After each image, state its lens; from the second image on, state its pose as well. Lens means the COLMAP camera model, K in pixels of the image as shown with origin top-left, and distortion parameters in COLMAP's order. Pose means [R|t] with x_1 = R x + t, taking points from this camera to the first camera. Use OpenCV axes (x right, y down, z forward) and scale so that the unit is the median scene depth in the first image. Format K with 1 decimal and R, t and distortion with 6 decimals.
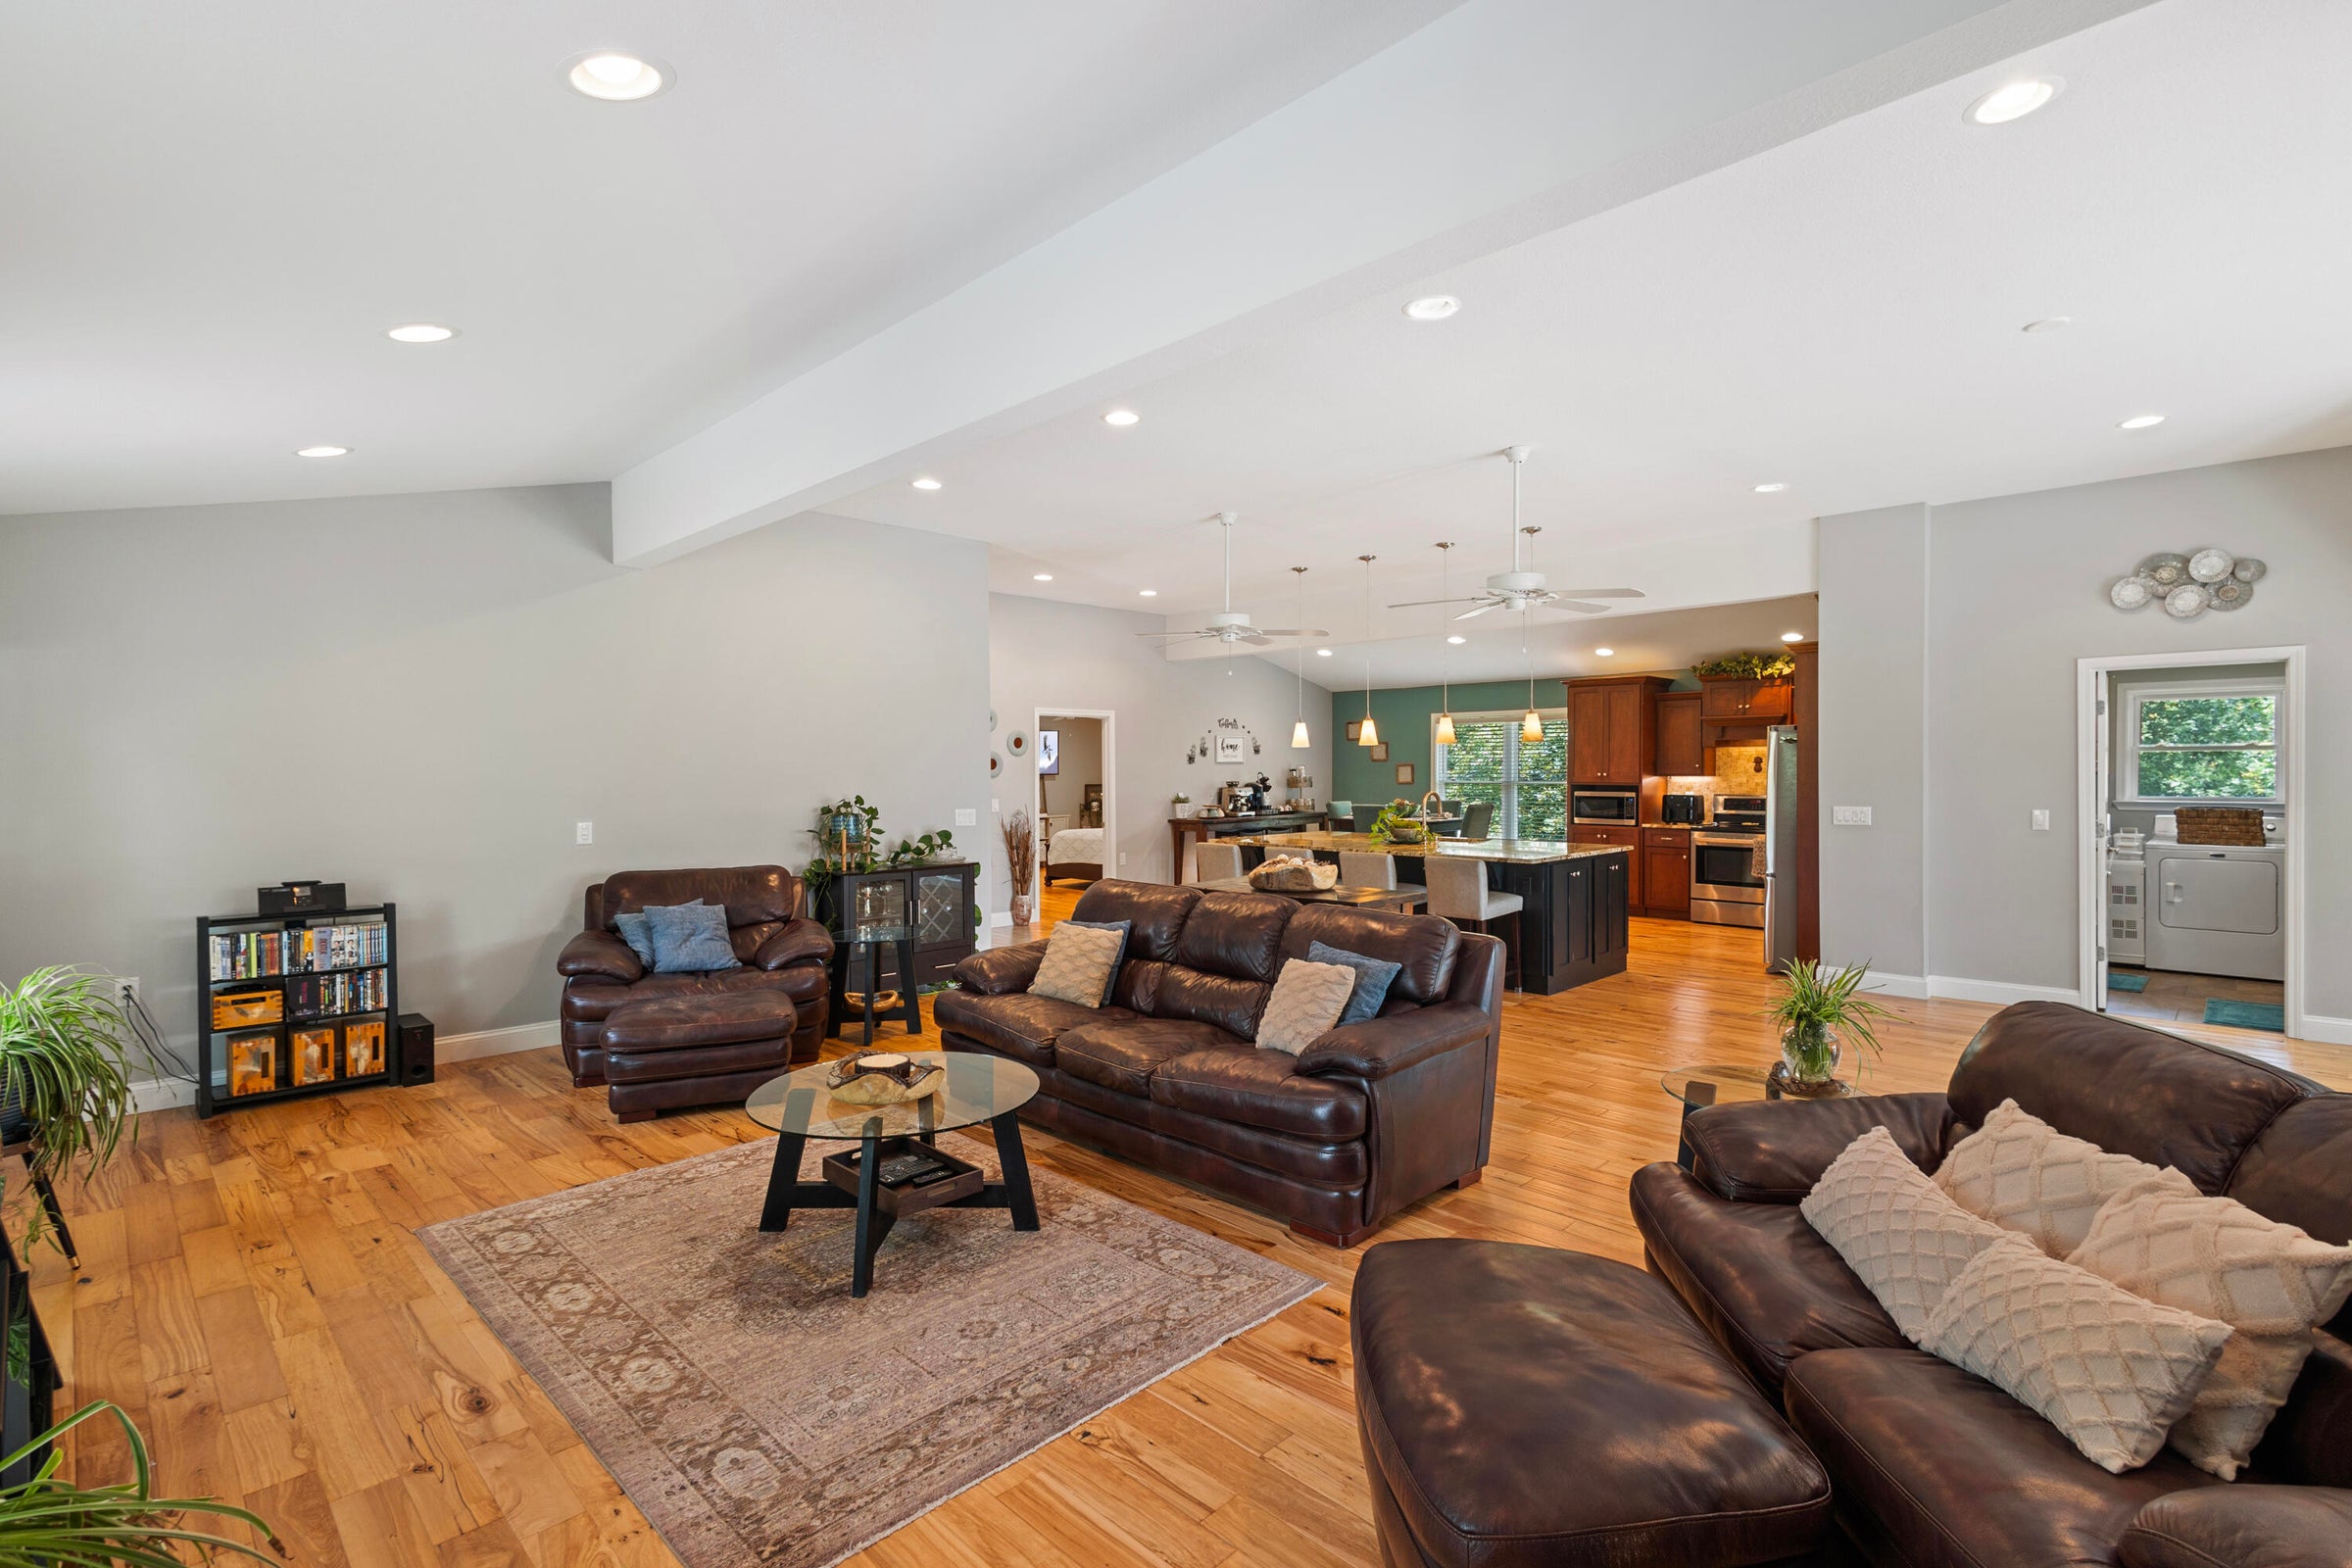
lens RADIAL K [[1089.9, 0, 1178.1], [0, 1089.9, 779.5], [0, 0, 1]] dist [0.013137, -0.002334]
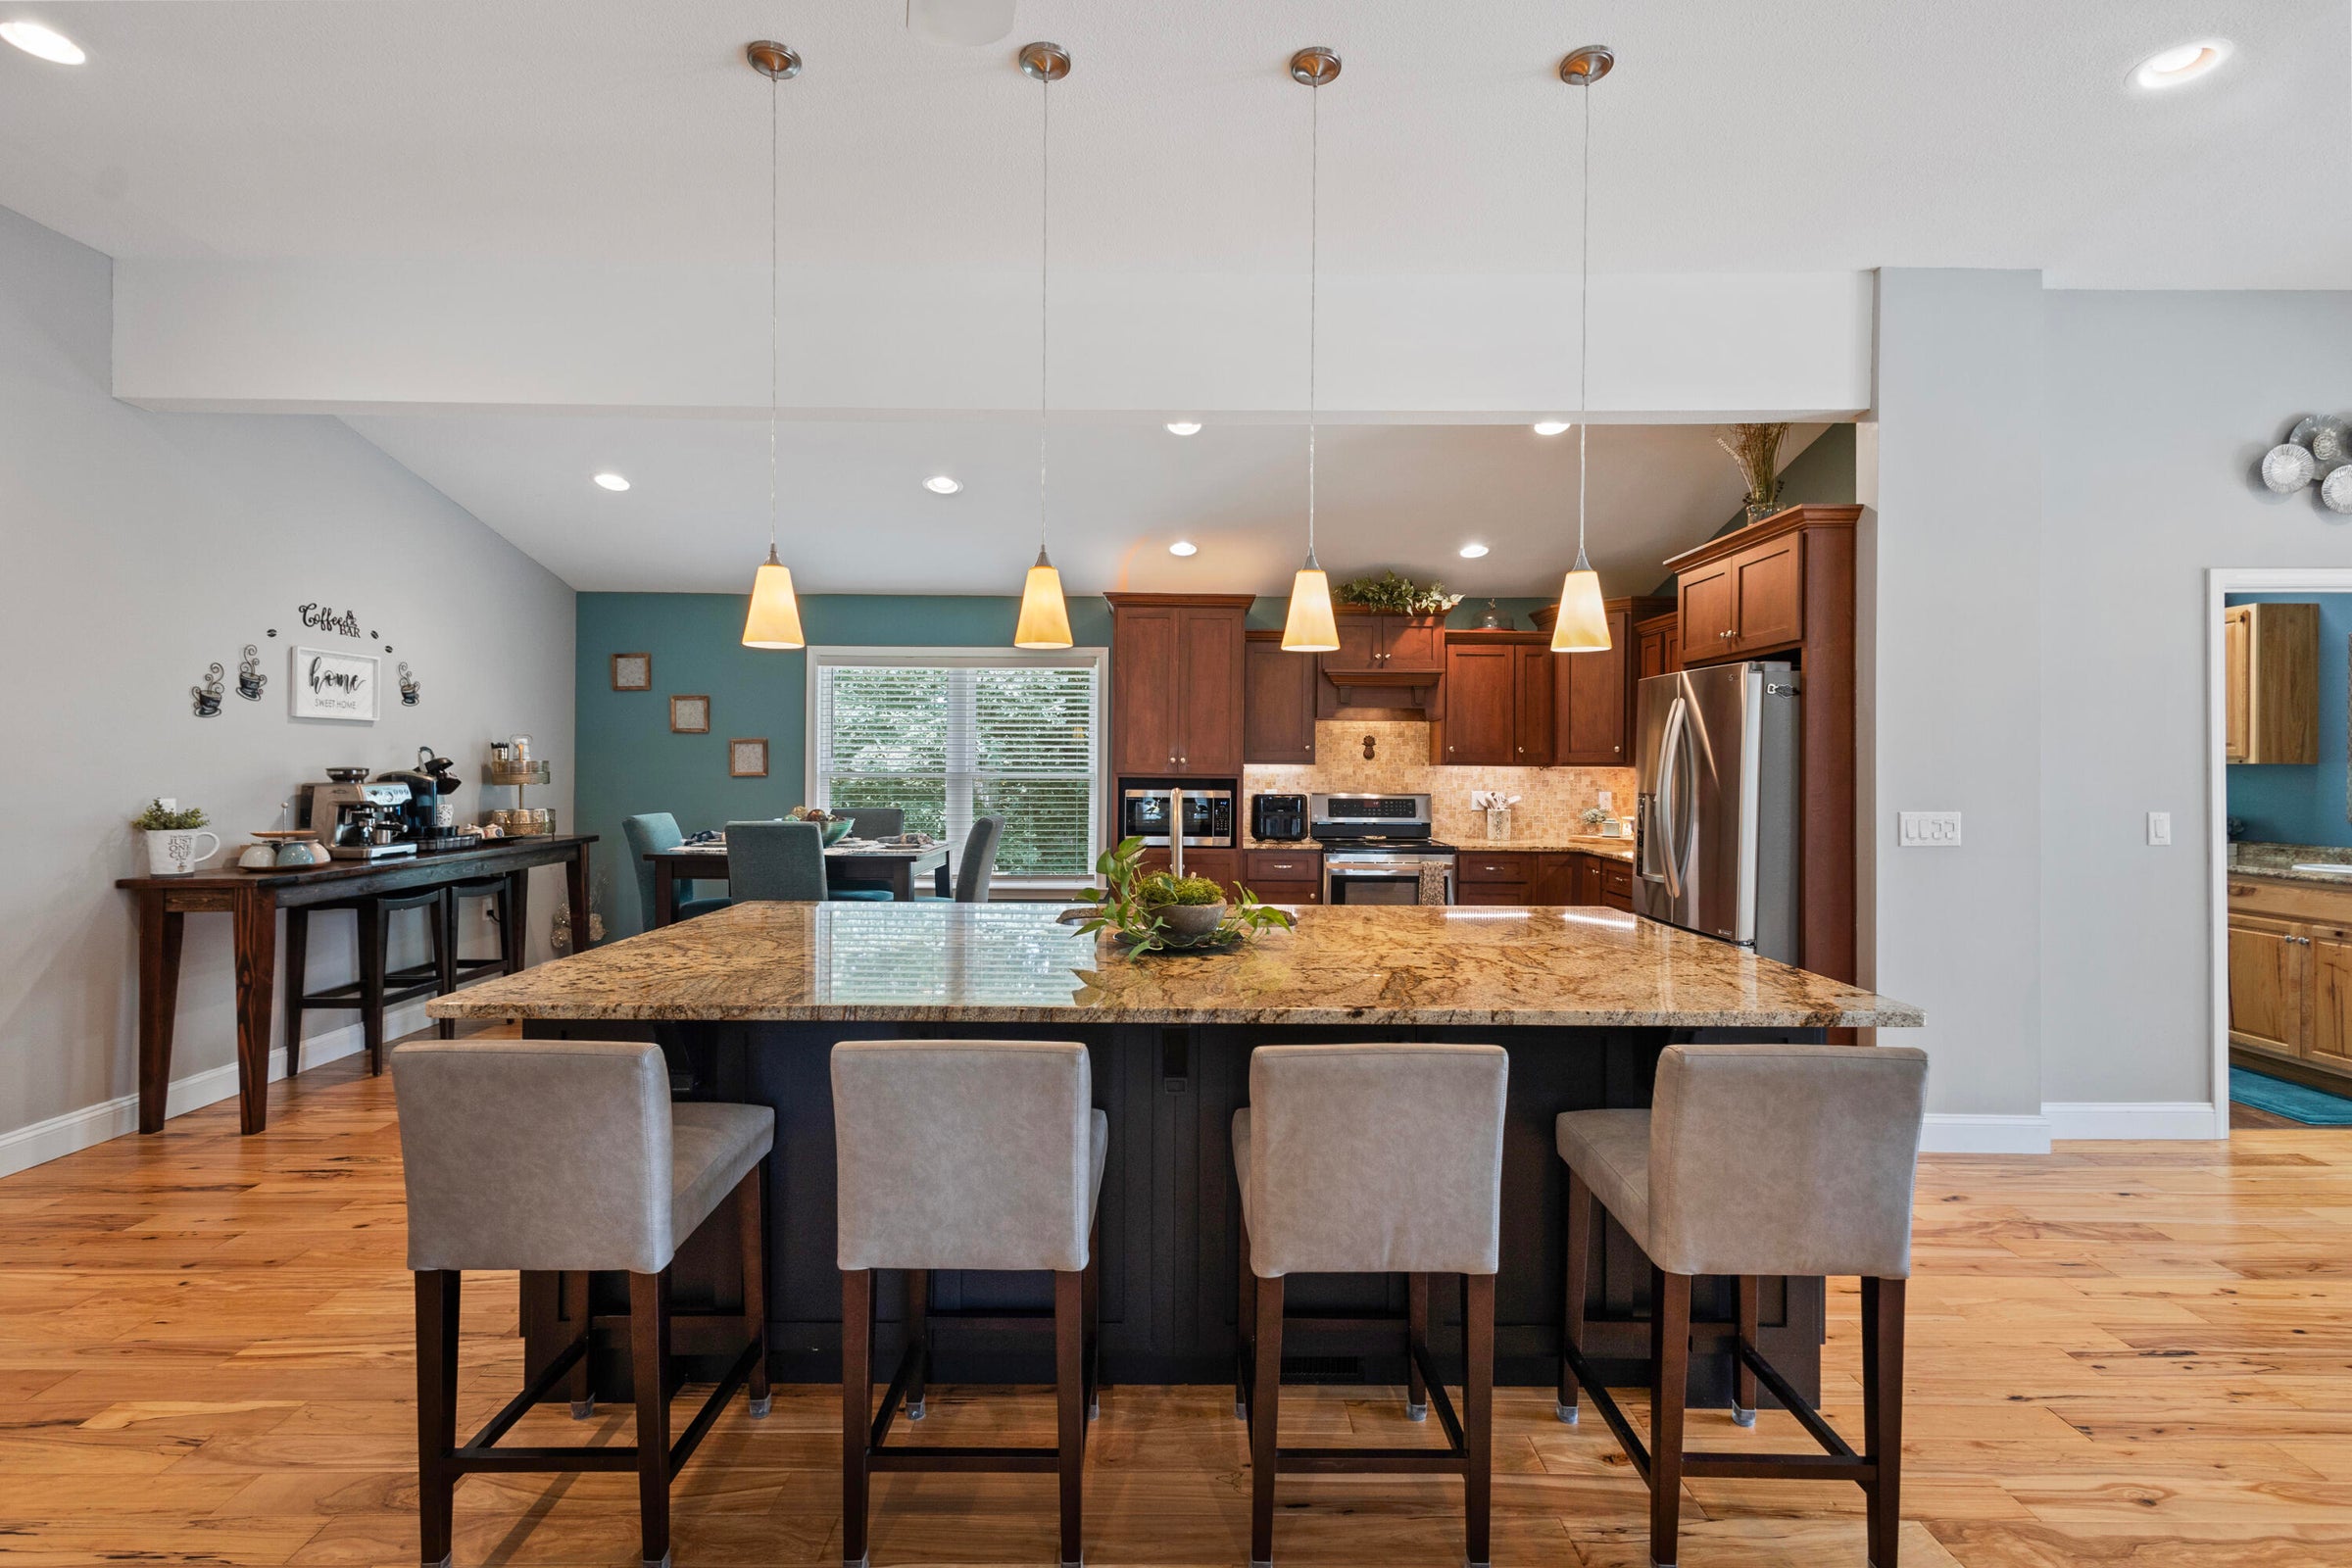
lens RADIAL K [[1089.9, 0, 1184.6], [0, 1089.9, 774.3], [0, 0, 1]] dist [0.013137, -0.002334]
pose [[0.700986, 0.005205, 0.713156, -0.023334], [-0.001753, 0.999983, -0.005576, 0.006433], [-0.713173, 0.002658, 0.700983, 0.604234]]
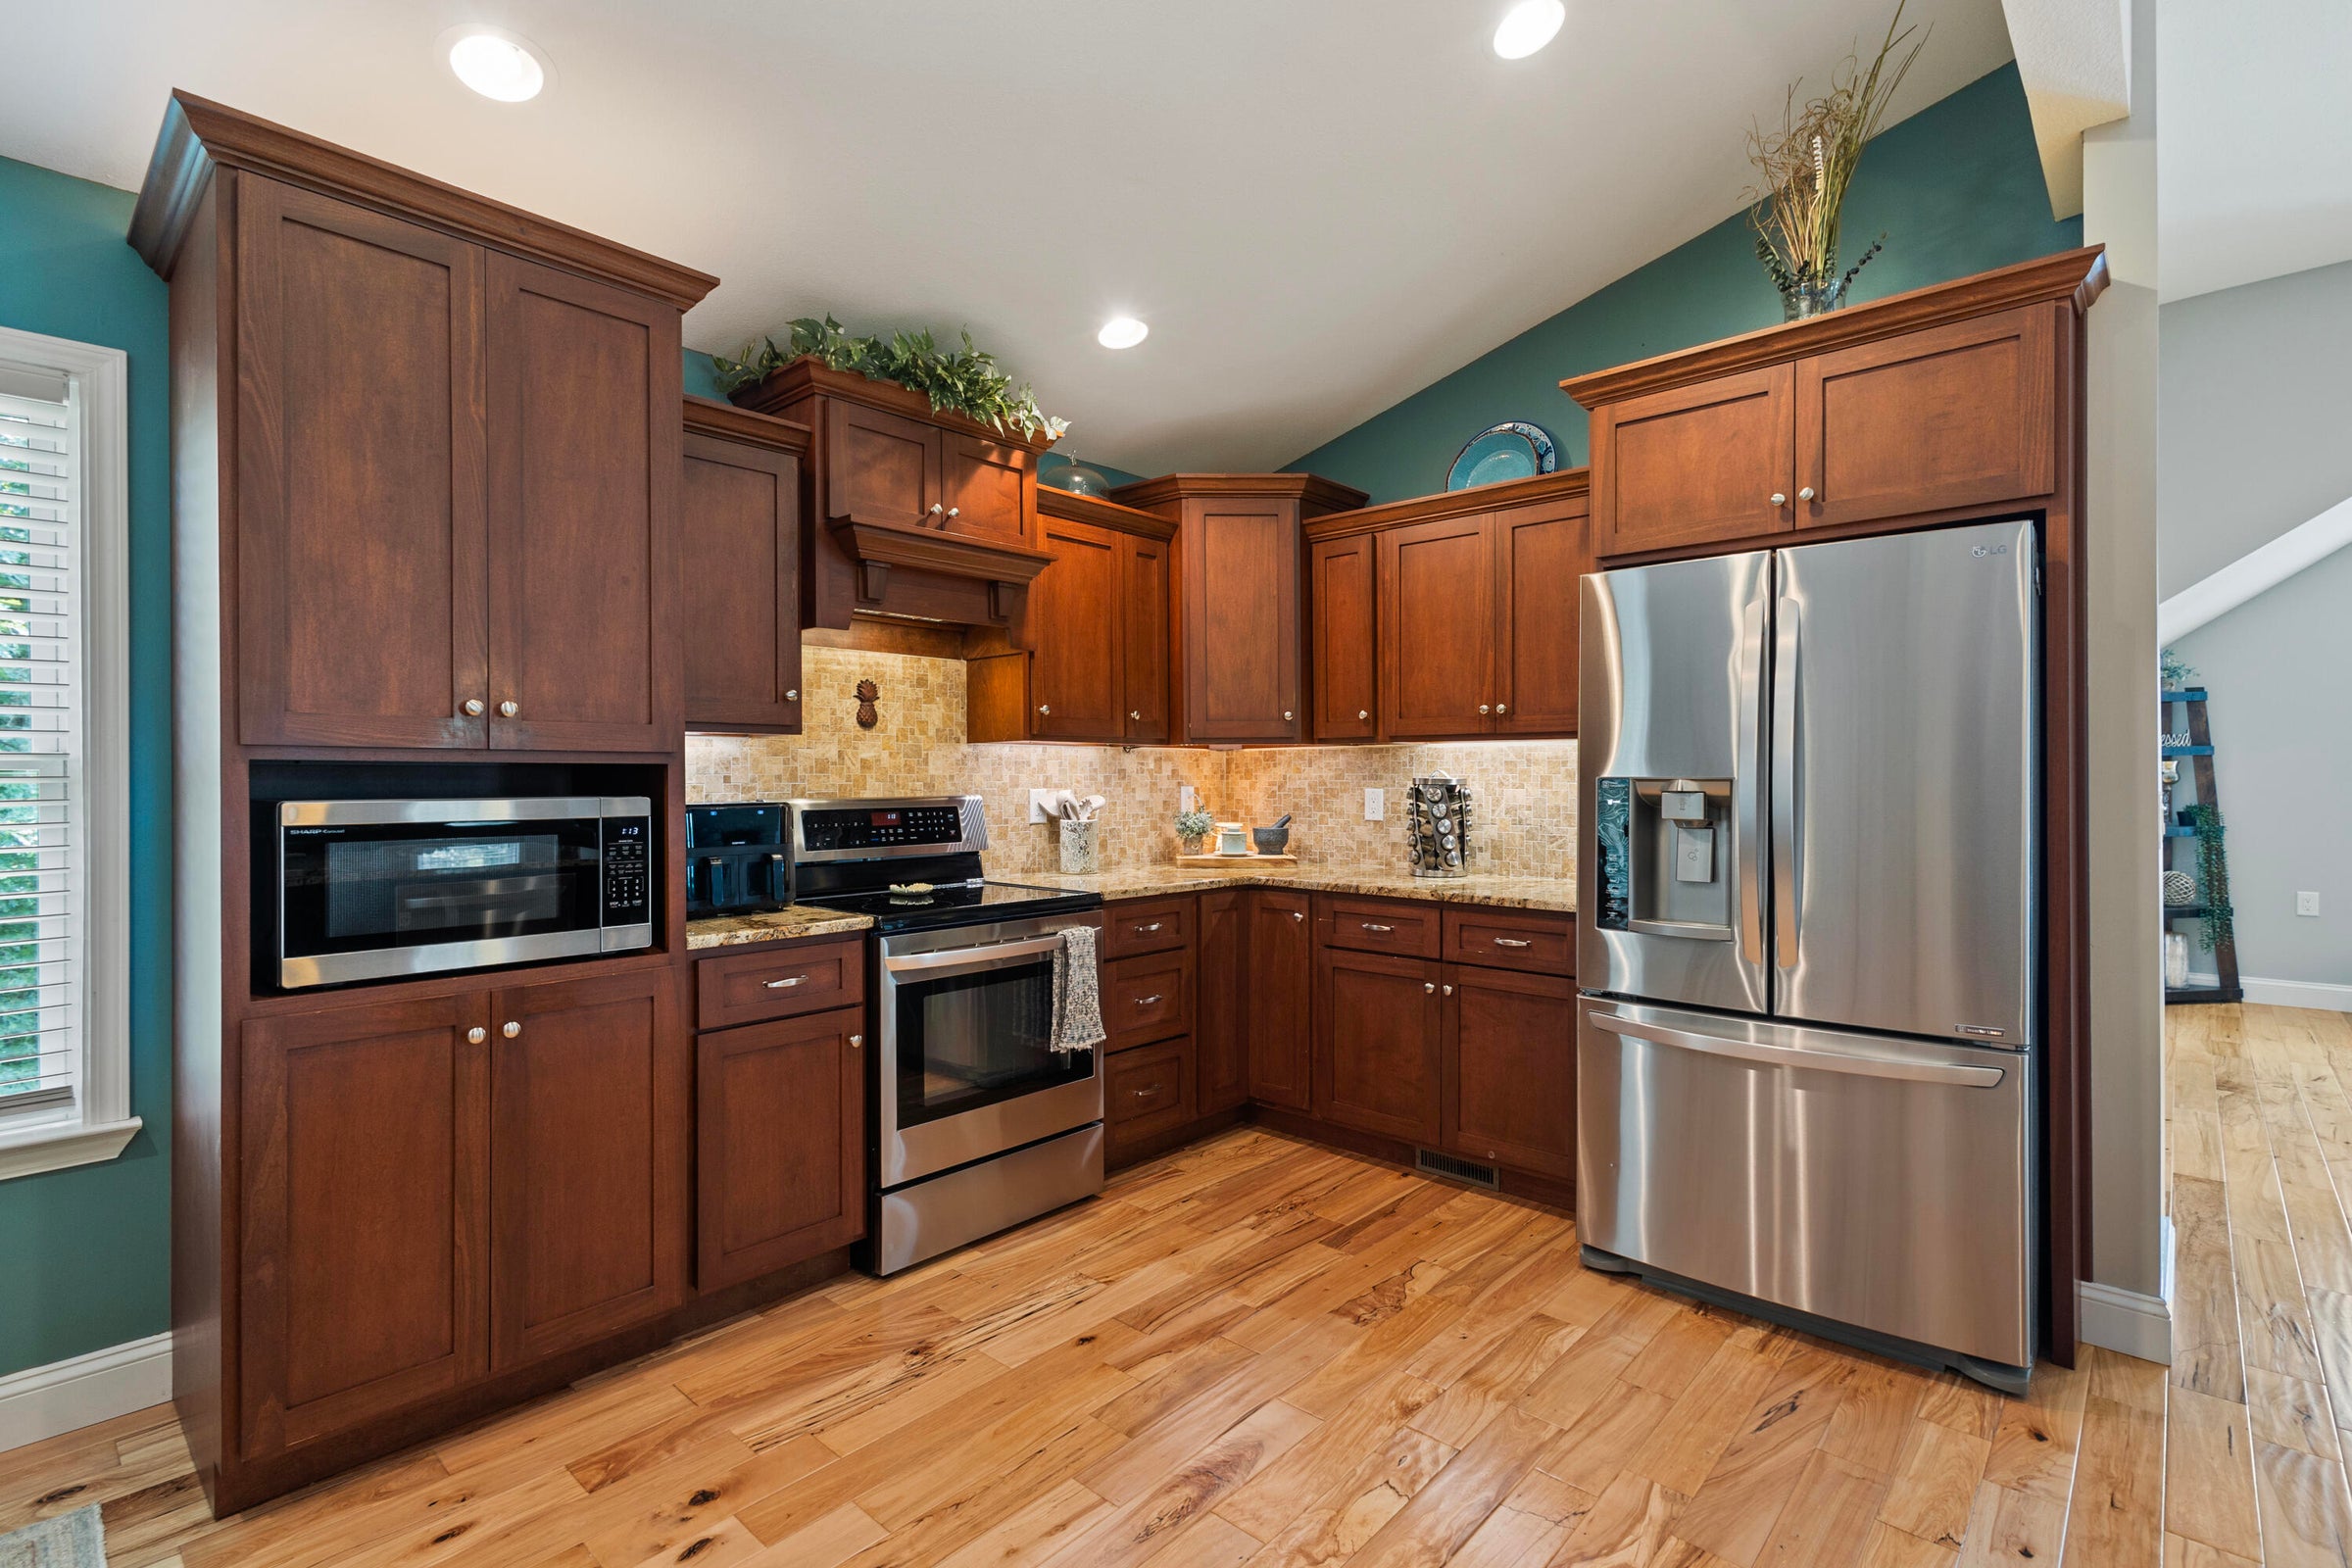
lens RADIAL K [[1089.9, 0, 1174.1], [0, 1089.9, 781.5], [0, 0, 1]] dist [0.013137, -0.002334]
pose [[-0.046522, -0.000437, 0.998917, 0.195672], [0.017465, 0.999847, 0.001251, 0.010368], [-0.998765, 0.017504, -0.046508, 0.909687]]
